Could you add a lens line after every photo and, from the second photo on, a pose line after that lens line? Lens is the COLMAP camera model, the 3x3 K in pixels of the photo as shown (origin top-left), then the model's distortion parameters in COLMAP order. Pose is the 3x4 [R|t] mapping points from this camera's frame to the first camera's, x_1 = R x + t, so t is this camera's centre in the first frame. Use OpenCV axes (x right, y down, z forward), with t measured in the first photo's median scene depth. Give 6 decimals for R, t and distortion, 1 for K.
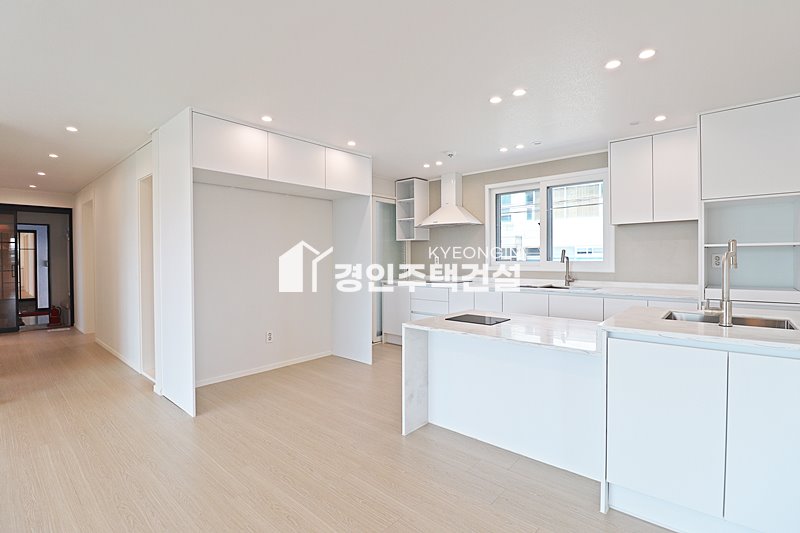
lens RADIAL K [[370.5, 0, 412.1], [0, 370.5, 262.8], [0, 0, 1]] dist [-0.006630, -0.009109]
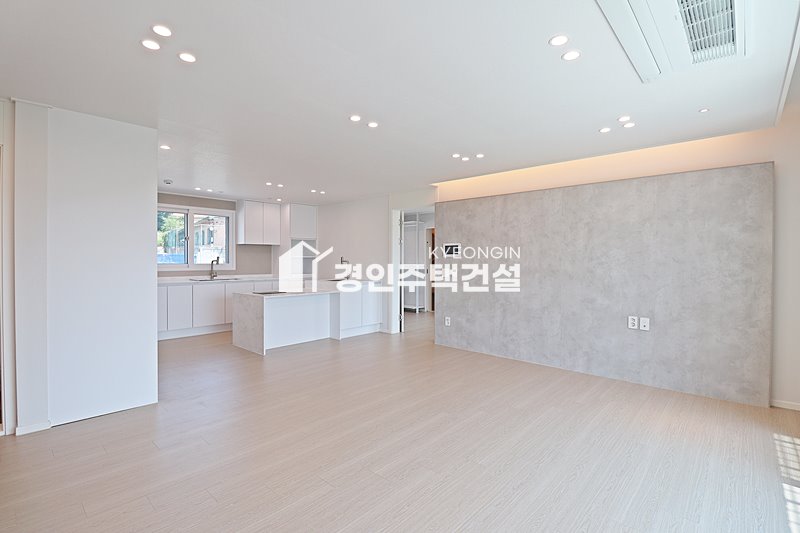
lens RADIAL K [[370.5, 0, 404.7], [0, 370.5, 263.4], [0, 0, 1]] dist [-0.006630, -0.009109]
pose [[0.024656, -0.003761, 0.999689, -1.170293], [0.010614, 0.999938, 0.003500, -0.002656], [-0.999640, 0.010524, 0.024695, 0.129458]]
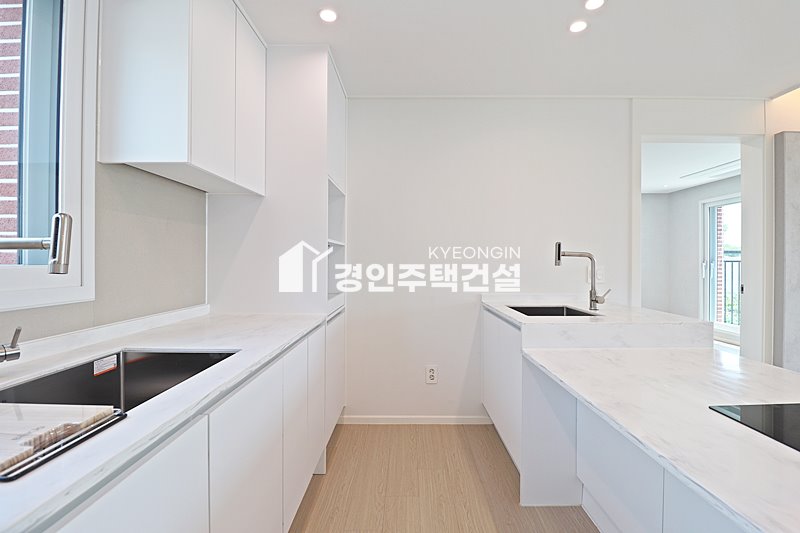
lens RADIAL K [[370.5, 0, 413.3], [0, 370.5, 257.9], [0, 0, 1]] dist [-0.006630, -0.009109]
pose [[-0.660613, 0.009814, 0.750663, 0.119741], [0.010713, 0.999936, -0.003645, -0.005483], [-0.750651, 0.005634, -0.660675, 0.956222]]
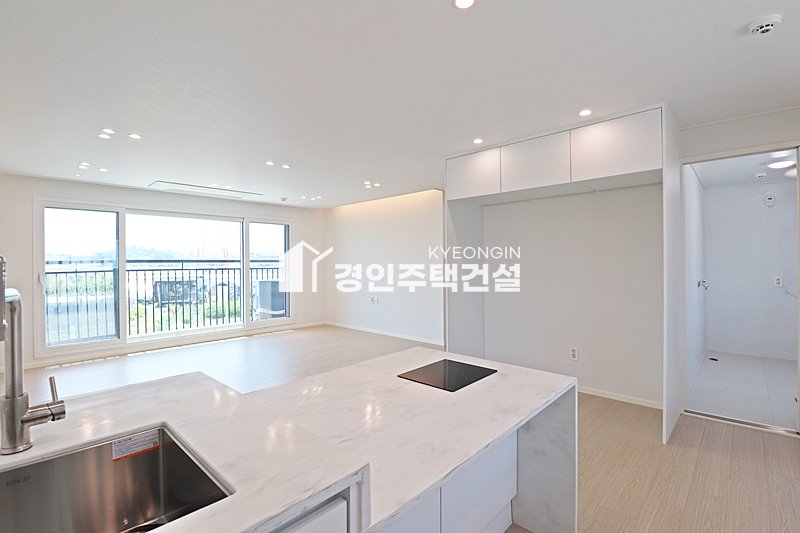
lens RADIAL K [[370.5, 0, 411.7], [0, 370.5, 262.8], [0, 0, 1]] dist [-0.006630, -0.009109]
pose [[-0.035246, 0.004425, -0.999369, 0.517320], [-0.008471, 0.999953, 0.004727, -0.023385], [0.999343, 0.008632, -0.035207, 0.617851]]
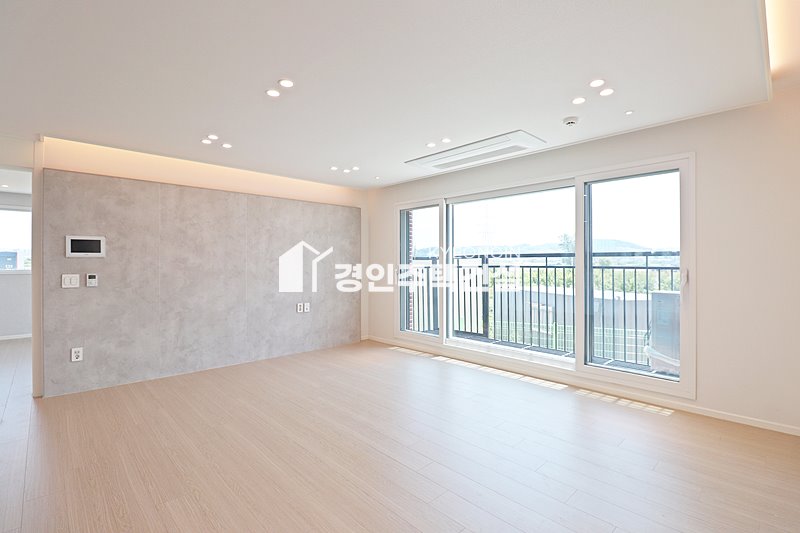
lens RADIAL K [[370.5, 0, 404.8], [0, 370.5, 261.3], [0, 0, 1]] dist [-0.006630, -0.009109]
pose [[-0.995909, 0.006247, 0.090143, -0.697598], [0.007199, 0.999922, 0.010243, -0.011316], [-0.090072, 0.010850, -0.995876, 0.782749]]
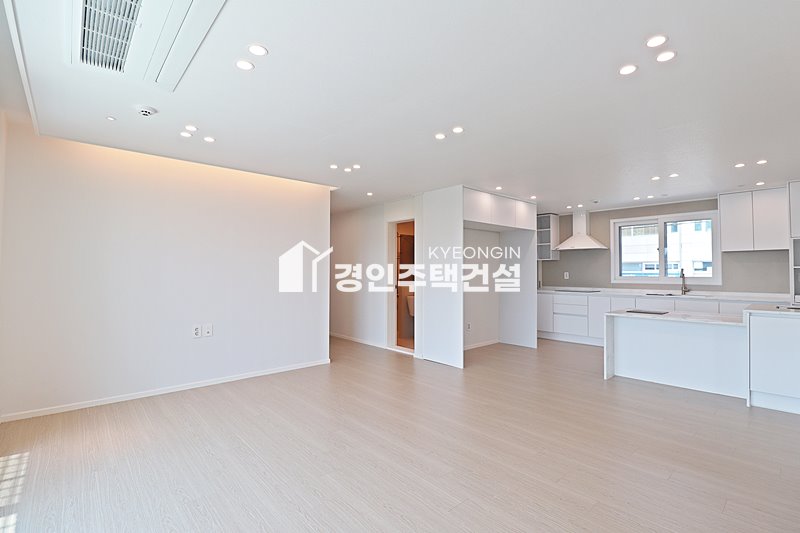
lens RADIAL K [[370.5, 0, 406.3], [0, 370.5, 264.6], [0, 0, 1]] dist [-0.006630, -0.009109]
pose [[0.992921, 0.005052, -0.118673, -0.449505], [-0.009074, 0.999402, -0.033379, 0.004995], [0.118433, 0.034220, 0.992372, -0.493641]]
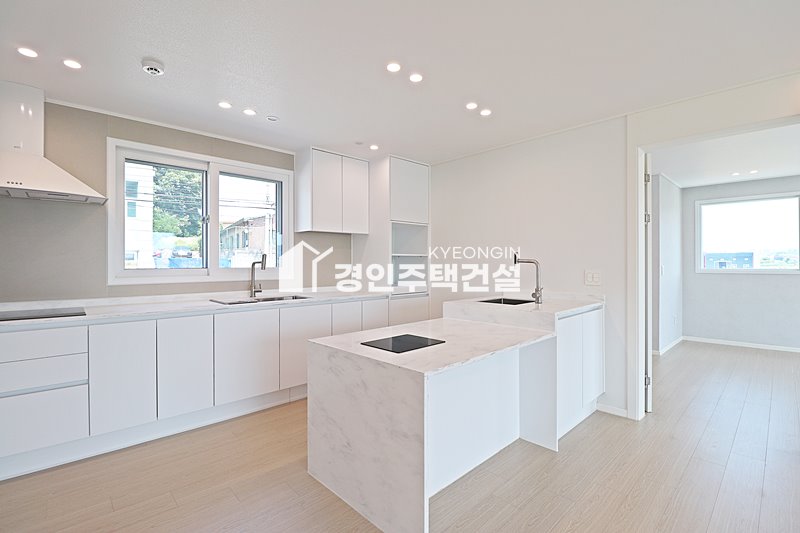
lens RADIAL K [[370.5, 0, 405.9], [0, 370.5, 266.1], [0, 0, 1]] dist [-0.006630, -0.009109]
pose [[0.098046, -0.001800, 0.995180, -0.381656], [0.015810, 0.999875, 0.000251, -0.003947], [-0.995056, 0.015709, 0.098062, 0.581179]]
